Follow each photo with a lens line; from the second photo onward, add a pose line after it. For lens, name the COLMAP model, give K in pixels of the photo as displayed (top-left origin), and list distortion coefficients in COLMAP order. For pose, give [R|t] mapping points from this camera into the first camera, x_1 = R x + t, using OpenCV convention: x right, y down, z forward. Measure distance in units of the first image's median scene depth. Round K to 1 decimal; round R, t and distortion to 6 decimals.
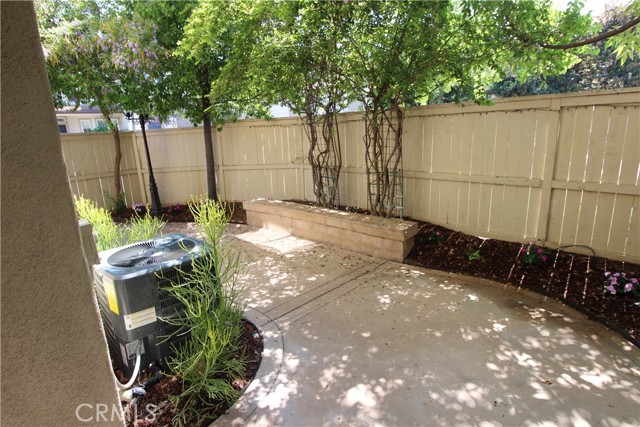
lens RADIAL K [[338.9, 0, 322.3], [0, 338.9, 209.9], [0, 0, 1]] dist [0.002880, -0.011552]
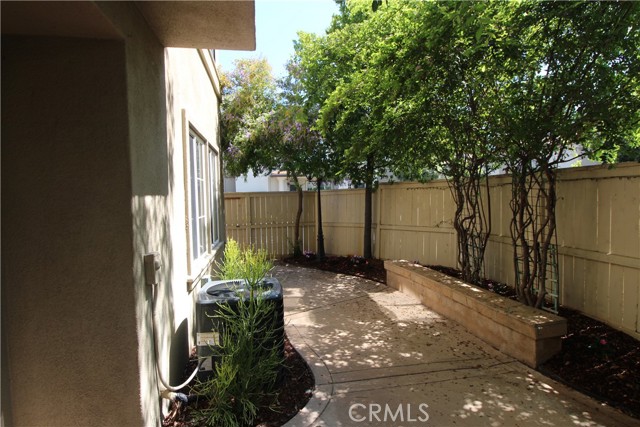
lens RADIAL K [[338.9, 0, 319.6], [0, 338.9, 210.3], [0, 0, 1]] dist [0.002880, -0.011552]
pose [[0.822676, 0.050151, -0.566294, 0.248835], [-0.147089, 0.980961, -0.126808, -0.022974], [0.549153, 0.187617, 0.814390, 0.065290]]
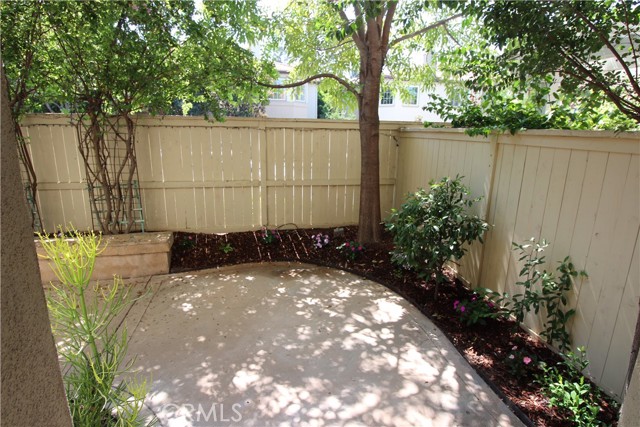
lens RADIAL K [[338.9, 0, 321.6], [0, 338.9, 210.6], [0, 0, 1]] dist [0.002880, -0.011552]
pose [[0.550979, -0.141873, 0.822371, -0.307664], [0.158165, 0.985335, 0.064019, -0.018210], [-0.819394, 0.094797, 0.565338, 0.052116]]
